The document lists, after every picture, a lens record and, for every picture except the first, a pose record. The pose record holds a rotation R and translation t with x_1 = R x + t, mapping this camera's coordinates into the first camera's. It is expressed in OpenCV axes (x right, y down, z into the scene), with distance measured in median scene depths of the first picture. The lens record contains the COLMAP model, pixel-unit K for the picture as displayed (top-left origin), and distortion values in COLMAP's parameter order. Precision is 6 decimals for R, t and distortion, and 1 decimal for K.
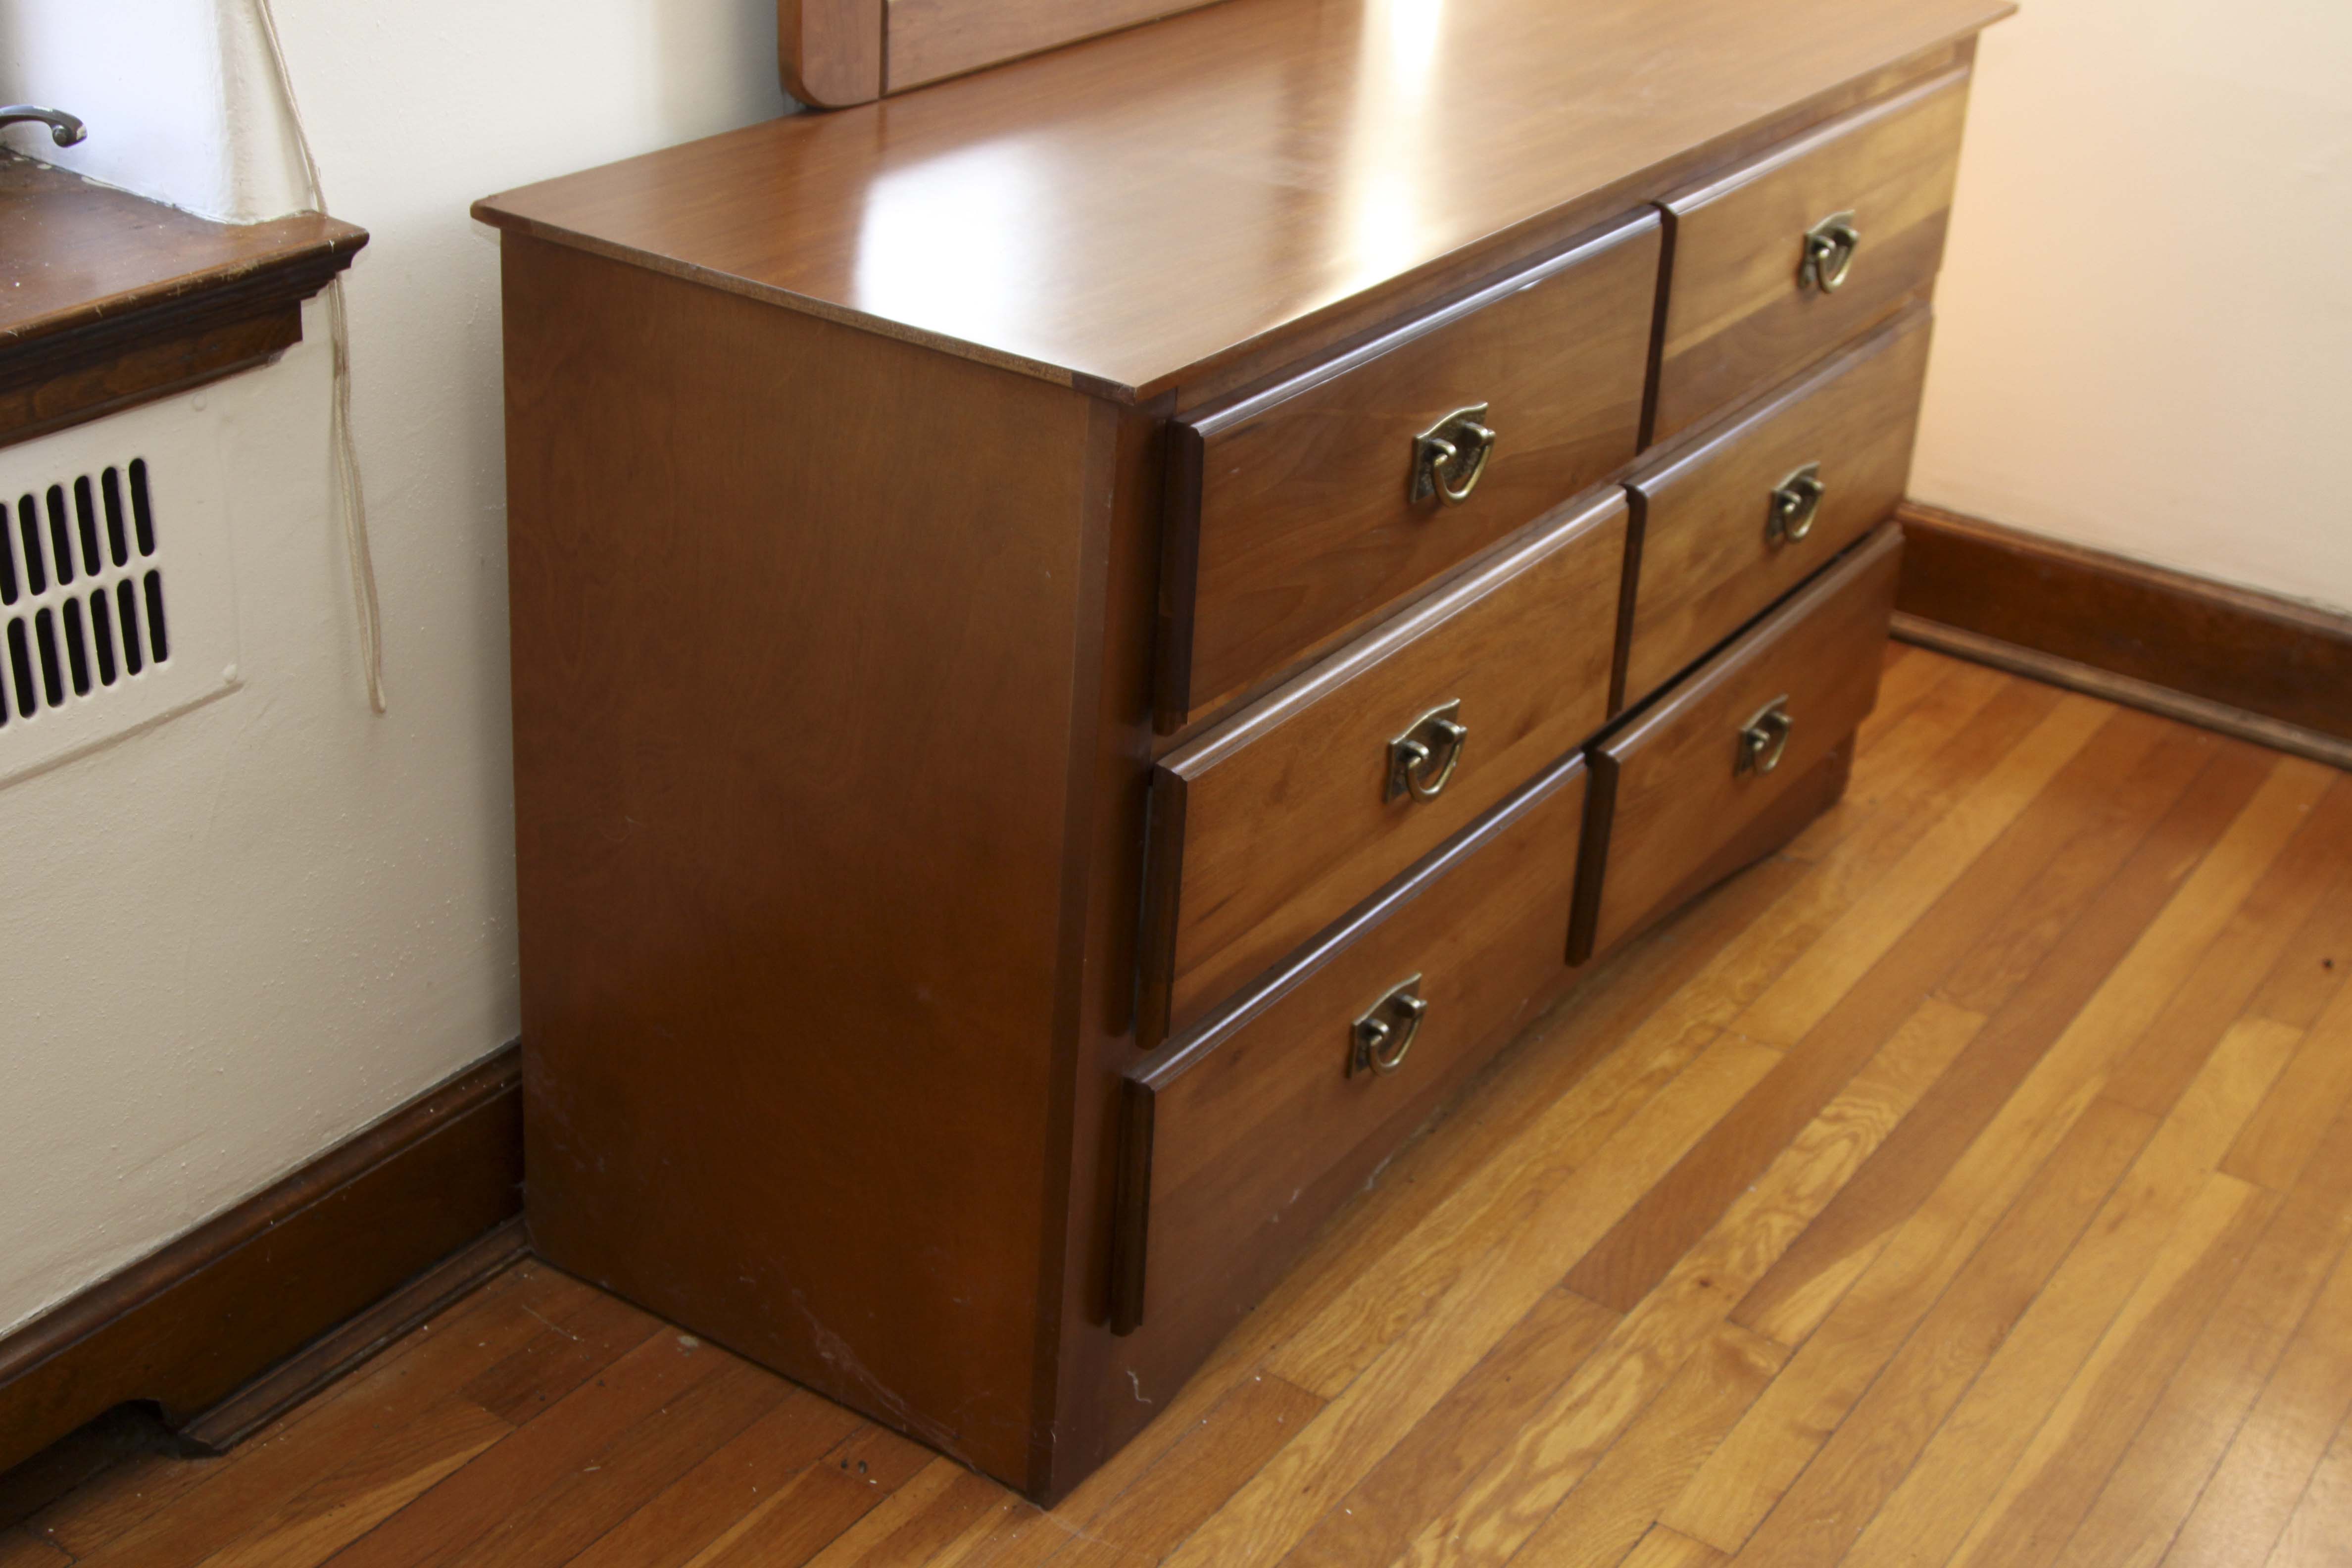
lens RADIAL K [[3076.1, 0, 1164.1], [0, 3076.1, 807.9], [0, 0, 1]] dist [-0.075055, 0.000000]
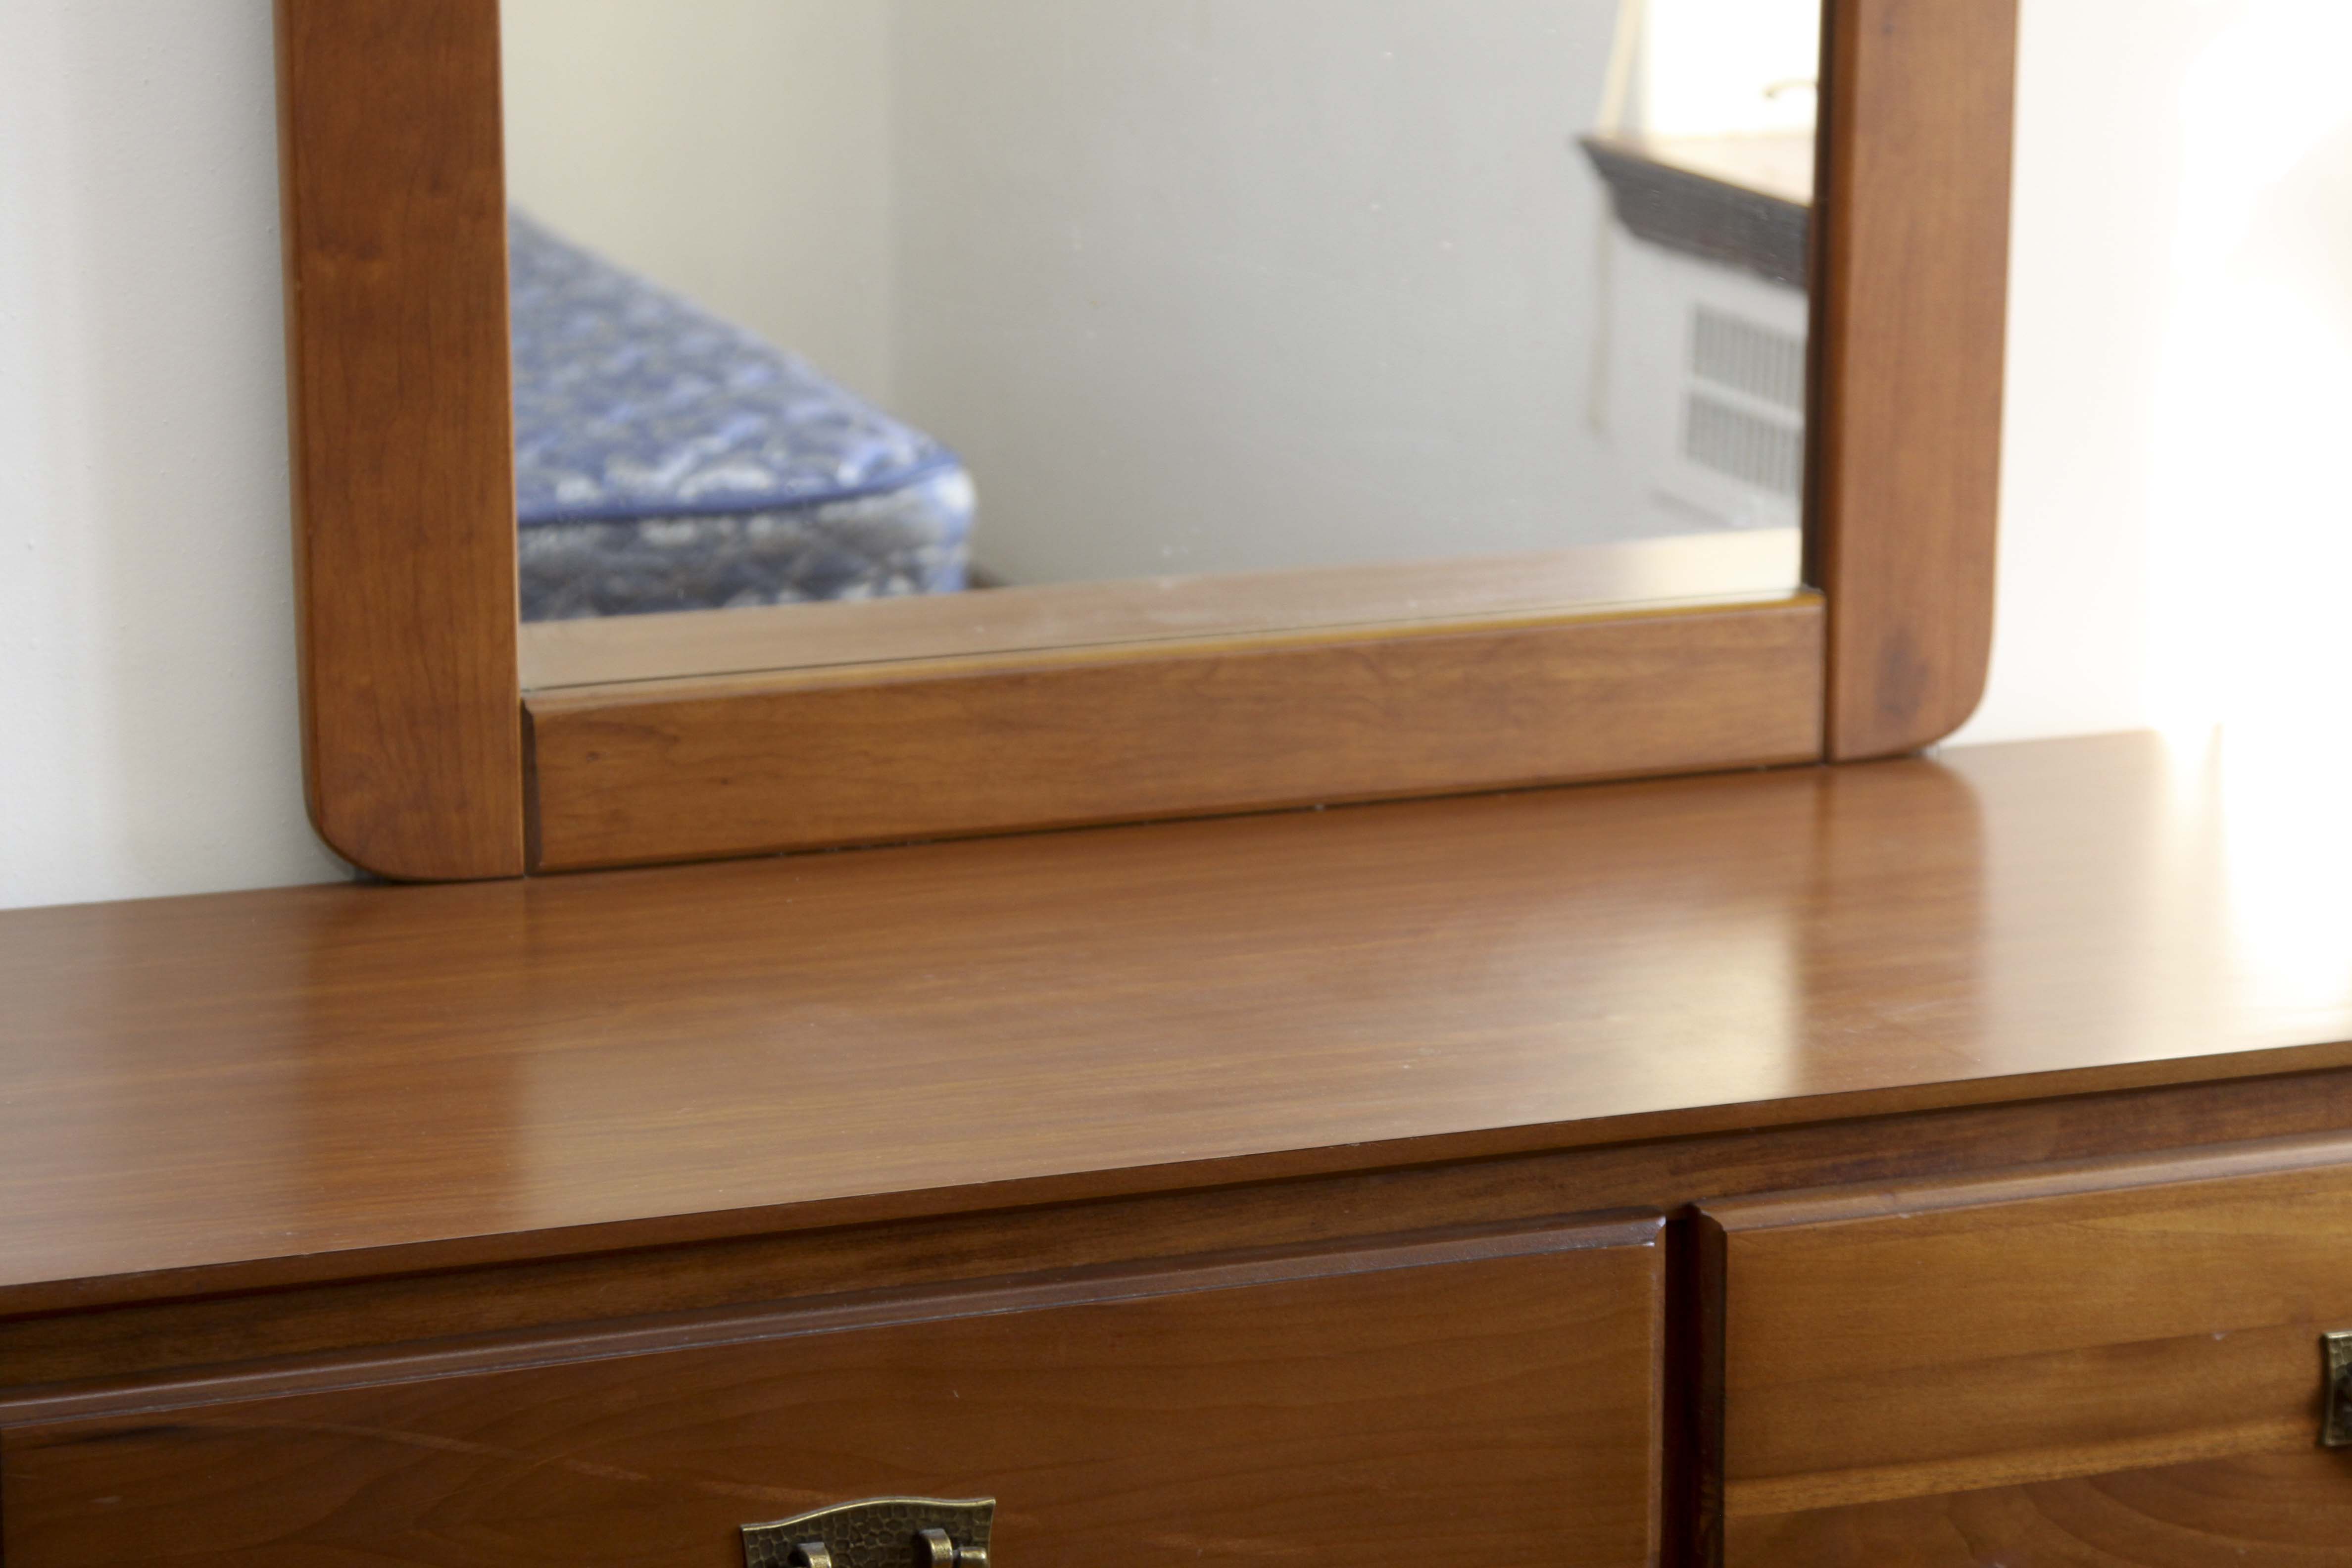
lens RADIAL K [[6055.1, 0, 1221.4], [0, 6055.1, 787.5], [0, 0, 1]] dist [0.221013, 0.000000]
pose [[0.814379, 0.080647, -0.574702, 0.621382], [-0.224040, 0.957215, -0.183151, -0.053540], [0.535343, 0.277911, 0.797605, 0.104557]]
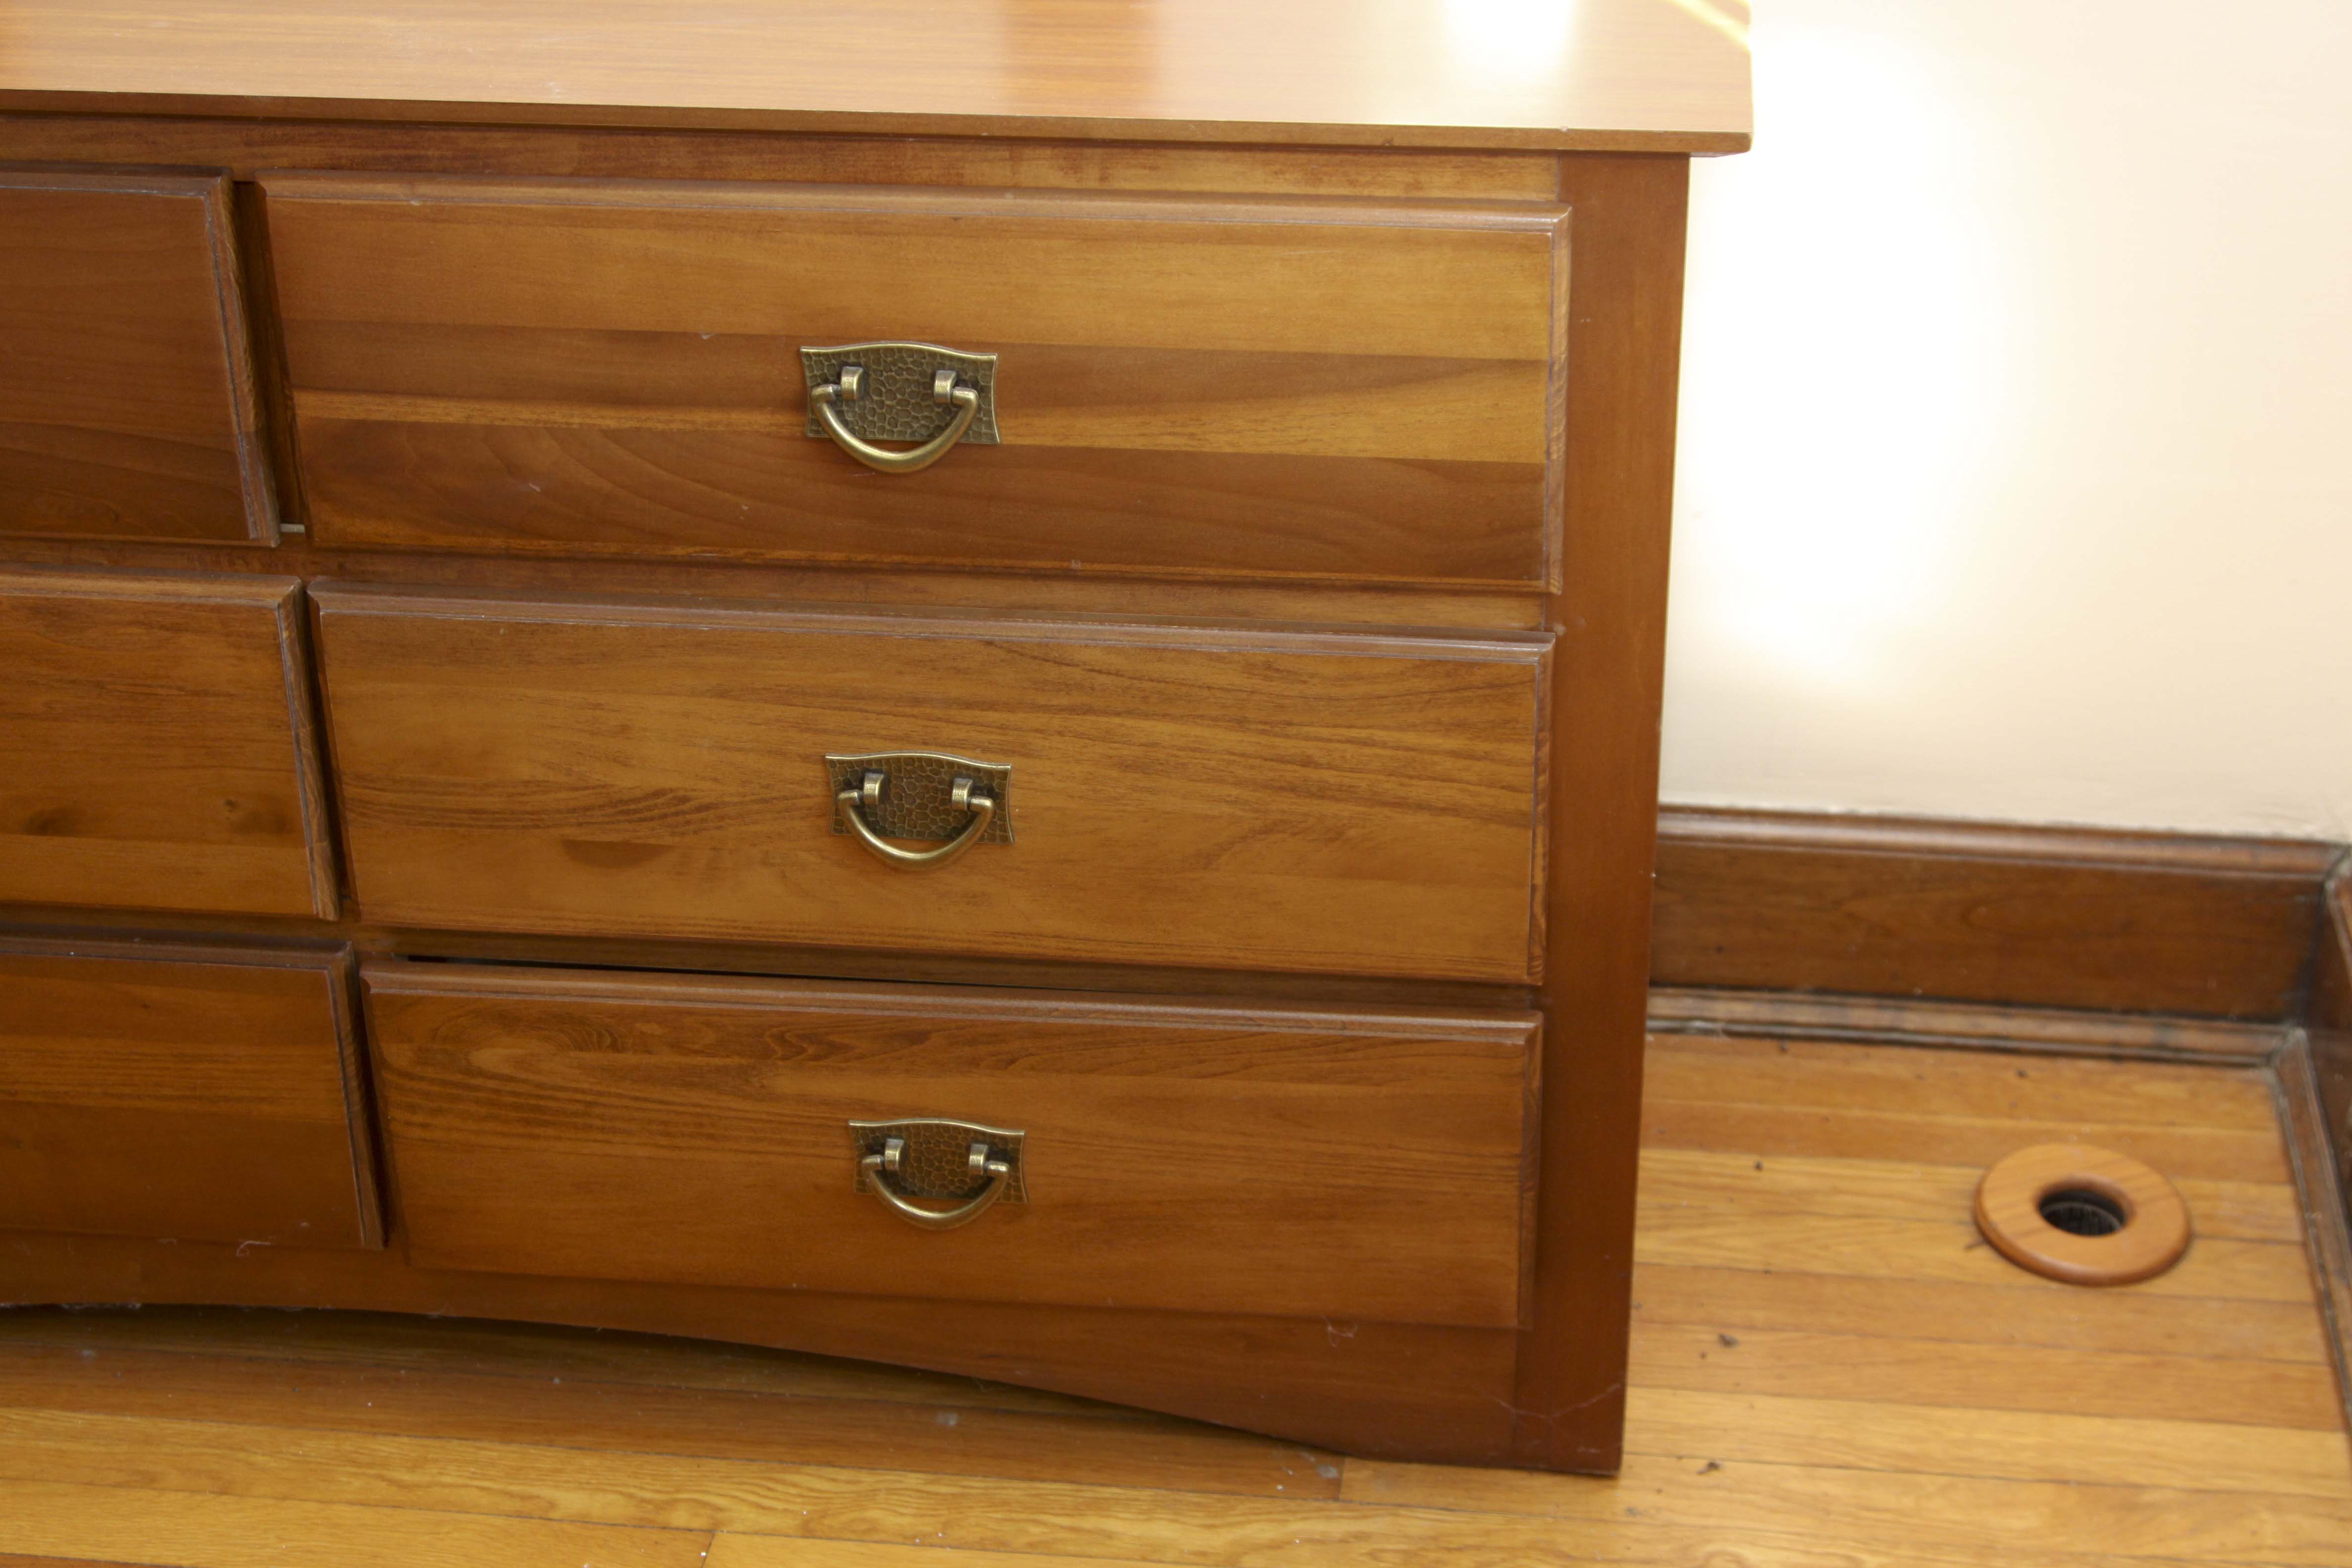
lens RADIAL K [[3814.7, 0, 1155.5], [0, 3814.7, 817.6], [0, 0, 1]] dist [0.006828, 0.000000]
pose [[0.447179, 0.380003, -0.809709, 0.883033], [-0.367956, 0.903271, 0.220701, -0.295540], [0.815254, 0.199244, 0.543749, 0.669038]]
